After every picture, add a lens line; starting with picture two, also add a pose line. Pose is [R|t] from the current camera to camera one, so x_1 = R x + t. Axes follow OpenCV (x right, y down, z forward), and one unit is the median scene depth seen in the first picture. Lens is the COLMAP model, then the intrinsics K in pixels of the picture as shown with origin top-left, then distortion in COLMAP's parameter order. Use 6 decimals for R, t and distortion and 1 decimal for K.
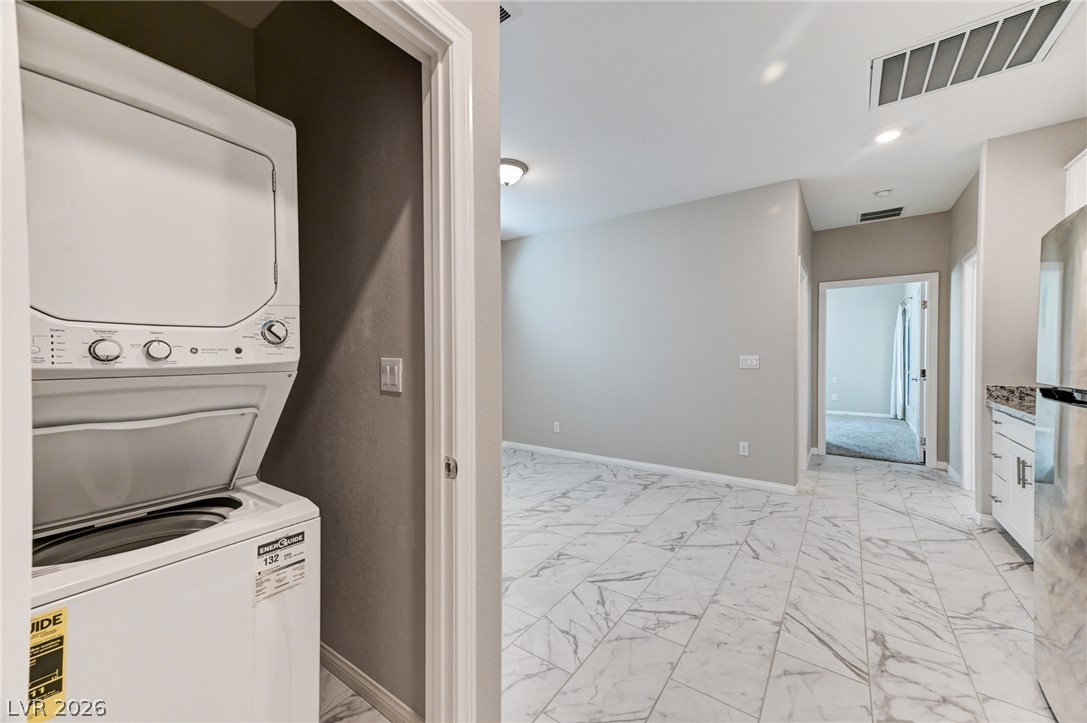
lens RADIAL K [[420.4, 0, 547.1], [0, 420.4, 361.6], [0, 0, 1]] dist [0.024298, 0.000097]
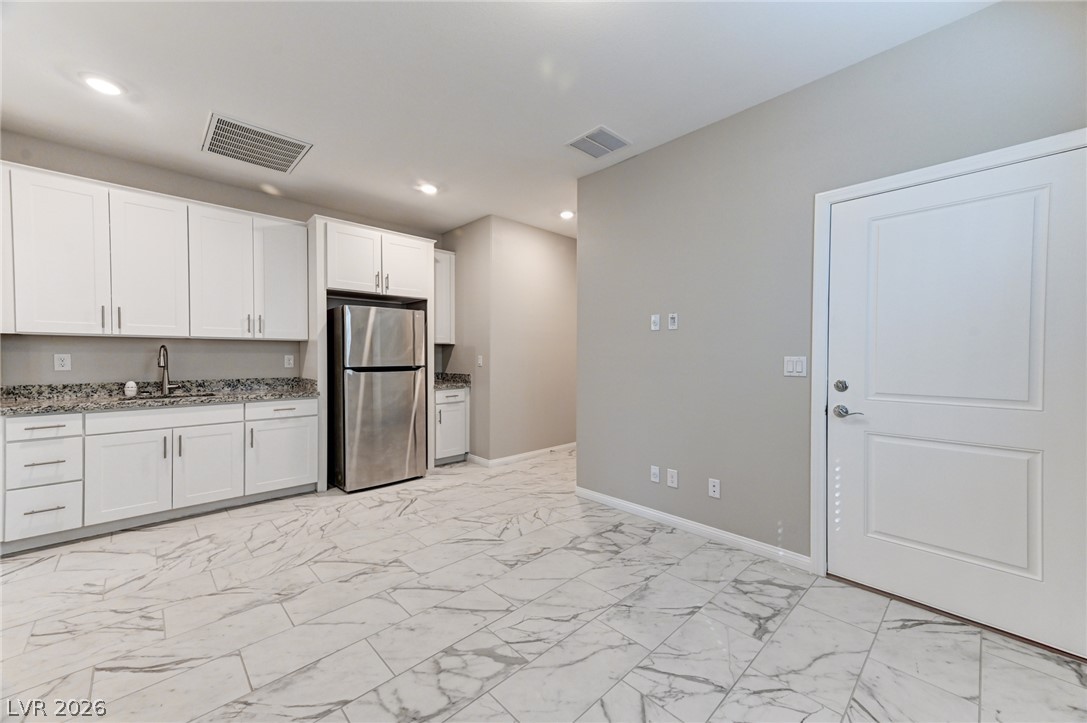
lens RADIAL K [[420.4, 0, 547.1], [0, 420.4, 361.6], [0, 0, 1]] dist [0.024298, 0.000097]
pose [[-0.982552, -0.003985, 0.185944, -0.186627], [0.001473, 0.999572, 0.029203, -0.025927], [-0.185981, 0.028967, -0.982126, 1.618562]]
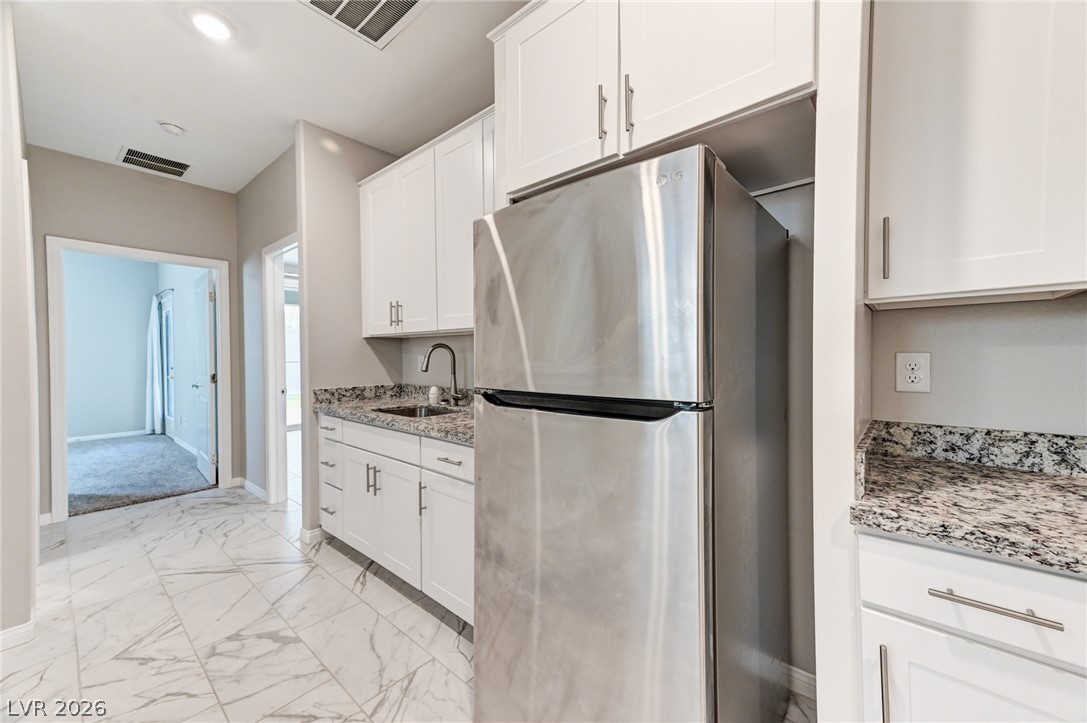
lens RADIAL K [[420.4, 0, 547.1], [0, 420.4, 361.6], [0, 0, 1]] dist [0.024298, 0.000097]
pose [[0.094403, -0.014147, 0.995434, 0.164437], [0.018985, 0.999743, 0.012407, -0.006166], [-0.995353, 0.017727, 0.094647, 0.415477]]
